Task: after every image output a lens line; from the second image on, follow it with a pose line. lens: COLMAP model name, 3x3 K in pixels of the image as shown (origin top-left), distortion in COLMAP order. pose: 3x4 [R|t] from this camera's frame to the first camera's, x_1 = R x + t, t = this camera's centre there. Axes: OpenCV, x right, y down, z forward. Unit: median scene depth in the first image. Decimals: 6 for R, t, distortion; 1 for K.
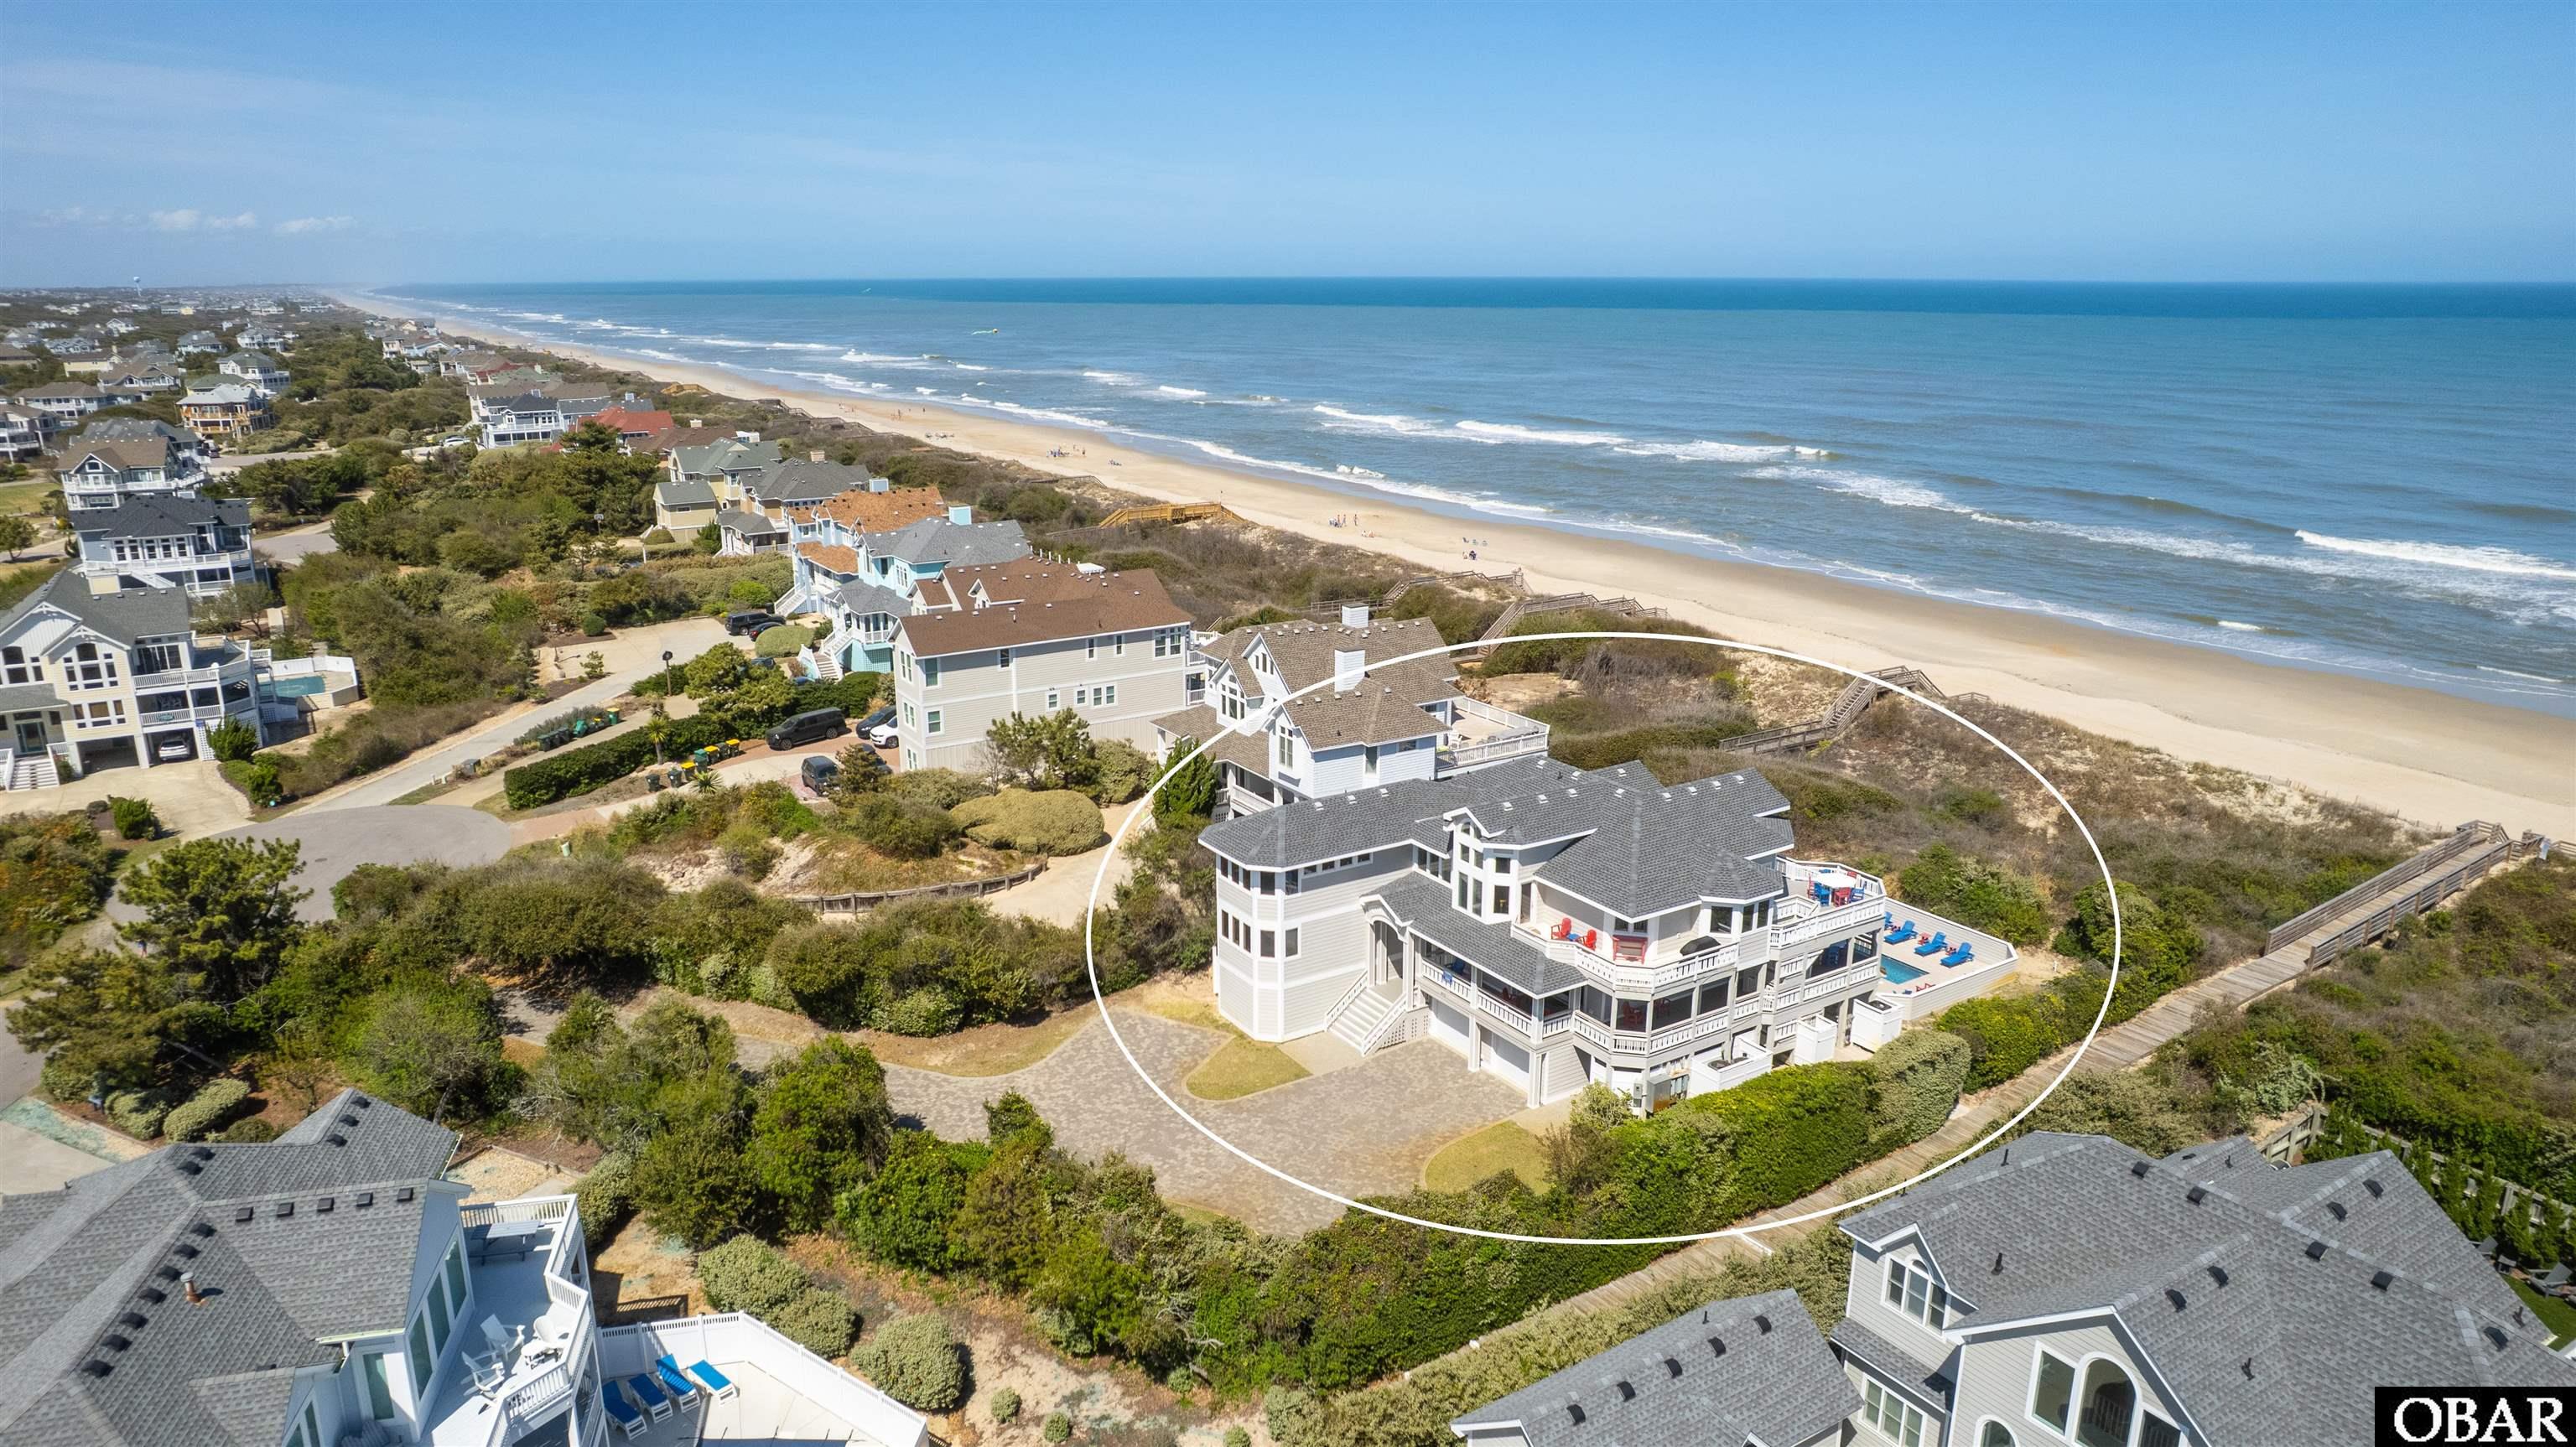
lens RADIAL K [[1672.2, 0, 1303.5], [0, 1672.2, 674.5], [0, 0, 1]] dist [-0.029292, 0.003537]
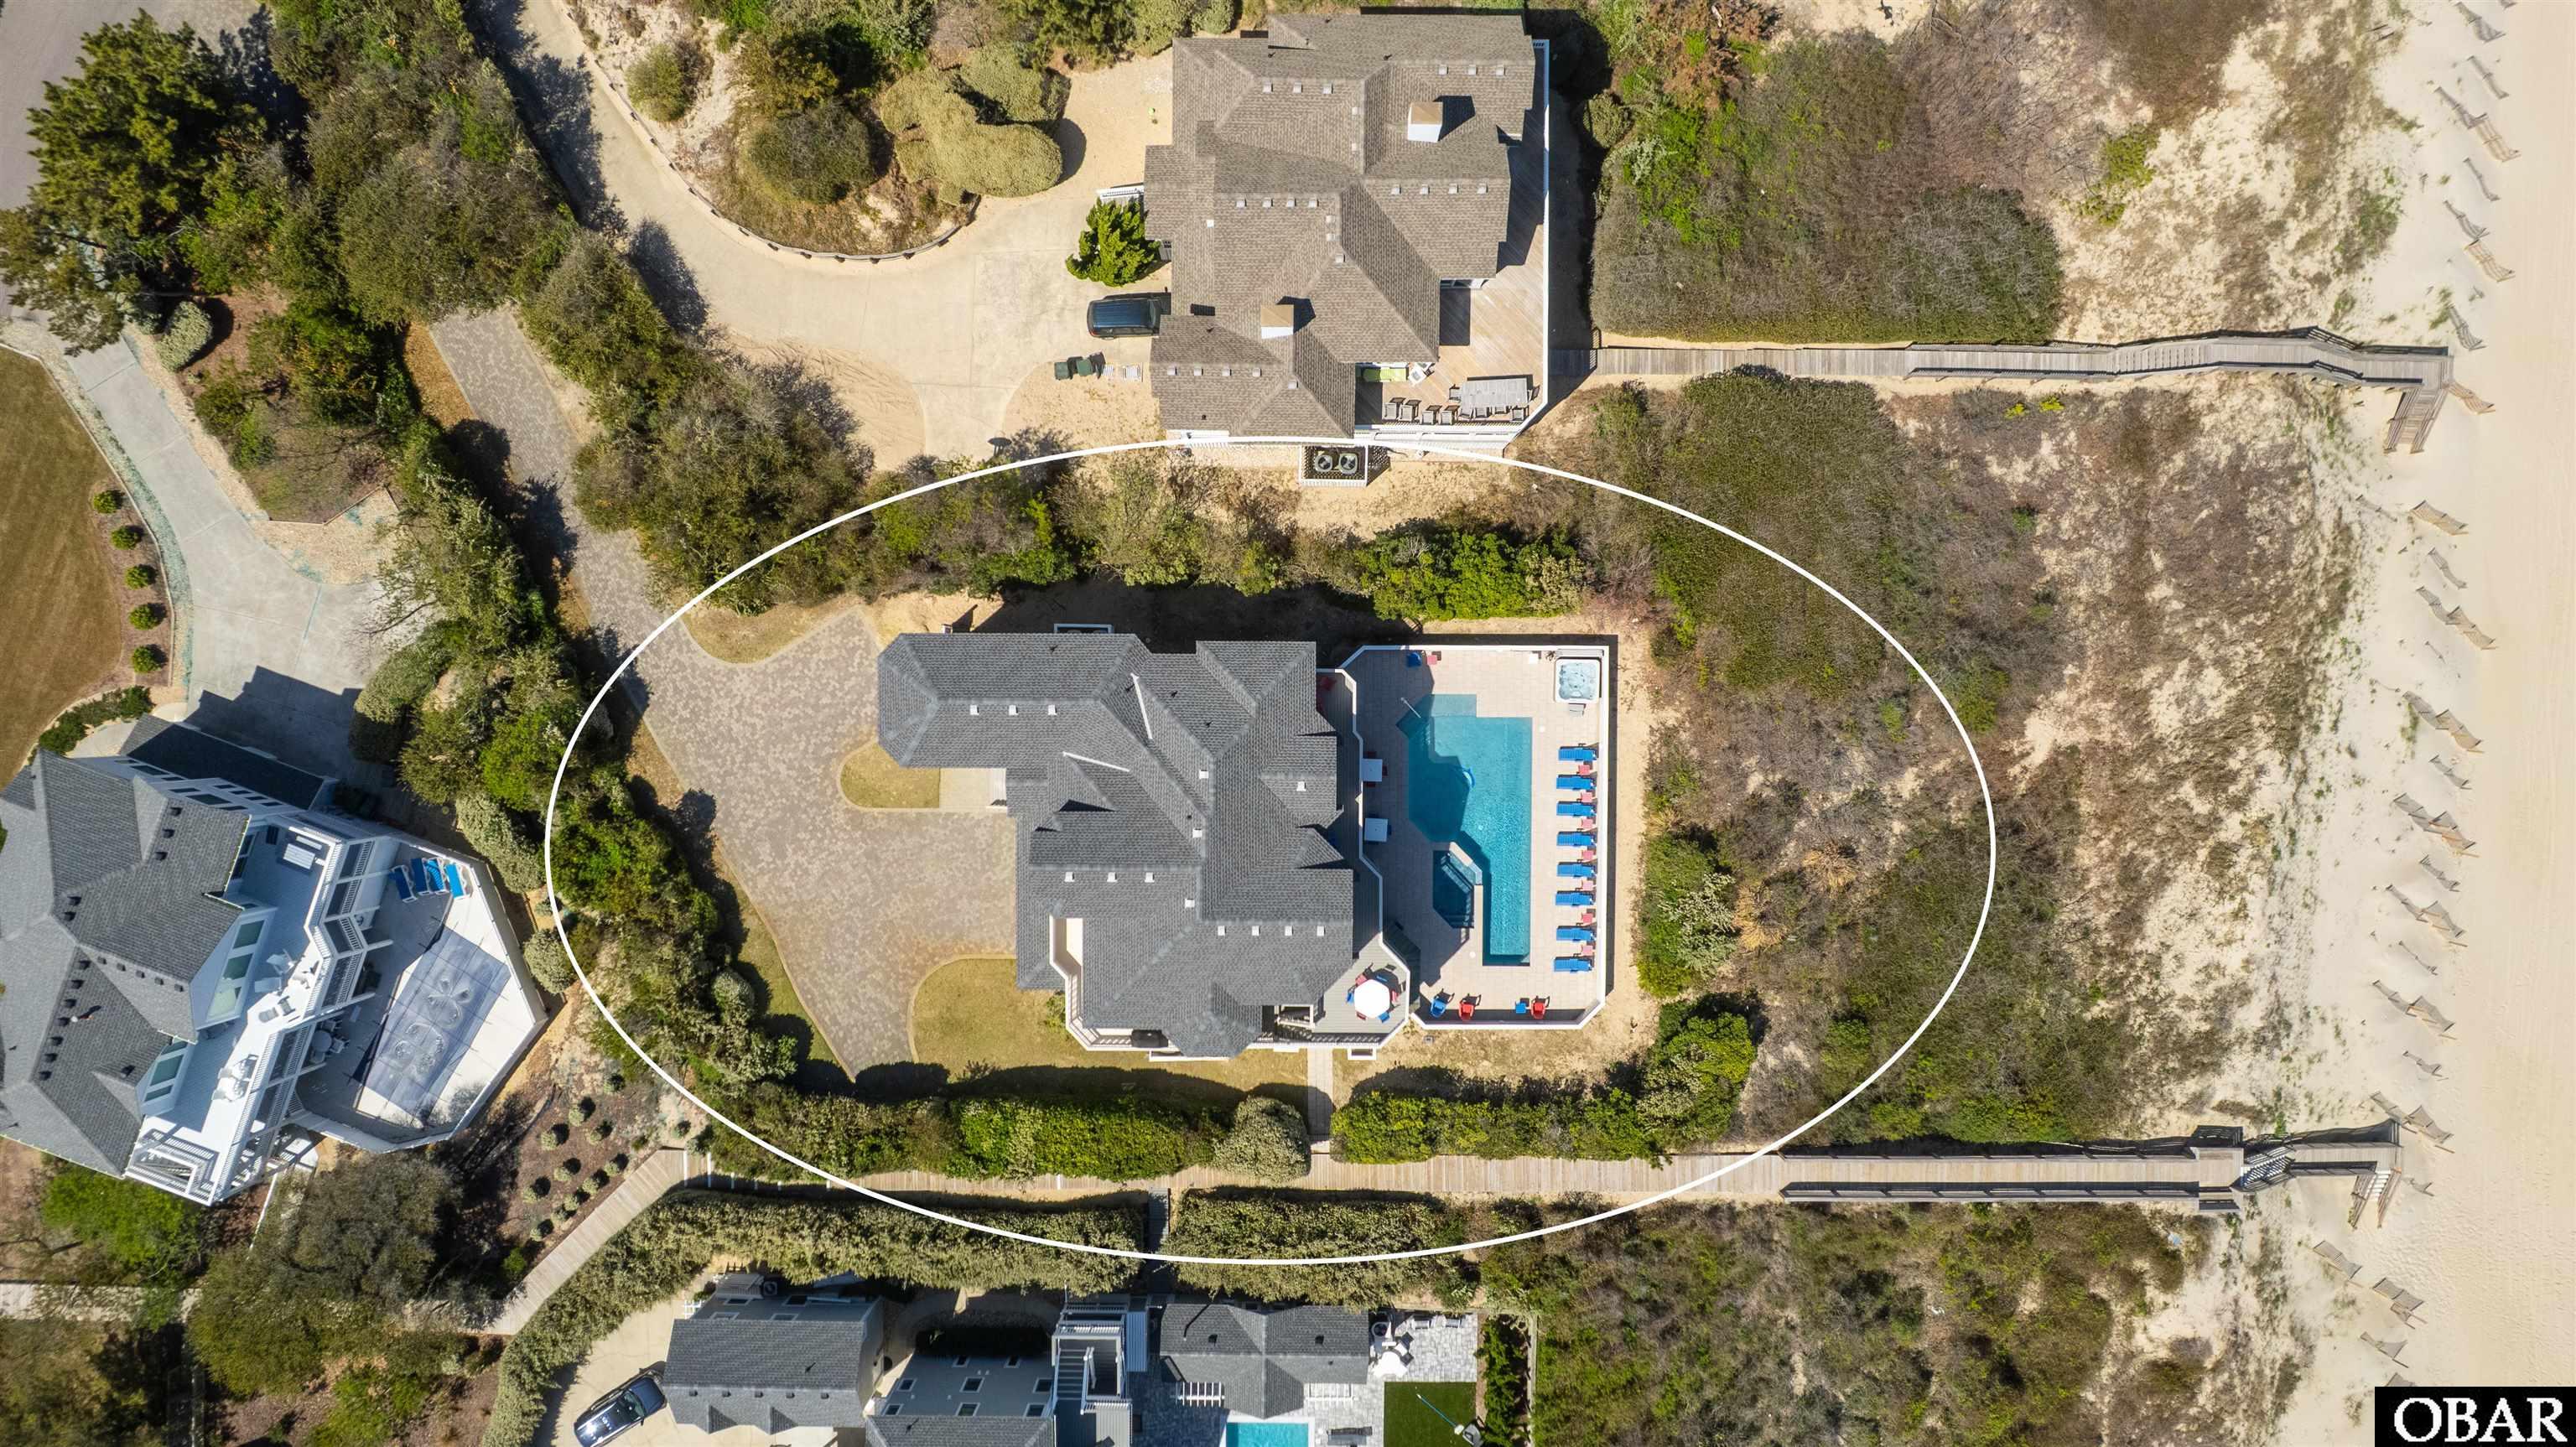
lens RADIAL K [[1675.4, 0, 1311.7], [0, 1675.4, 727.8], [0, 0, 1]] dist [-0.068786, 0.058495]
pose [[0.838586, 0.544483, 0.017676, 0.174125], [-0.119137, 0.151634, 0.981231, -0.966966], [0.531583, -0.824952, 0.192026, 0.933706]]
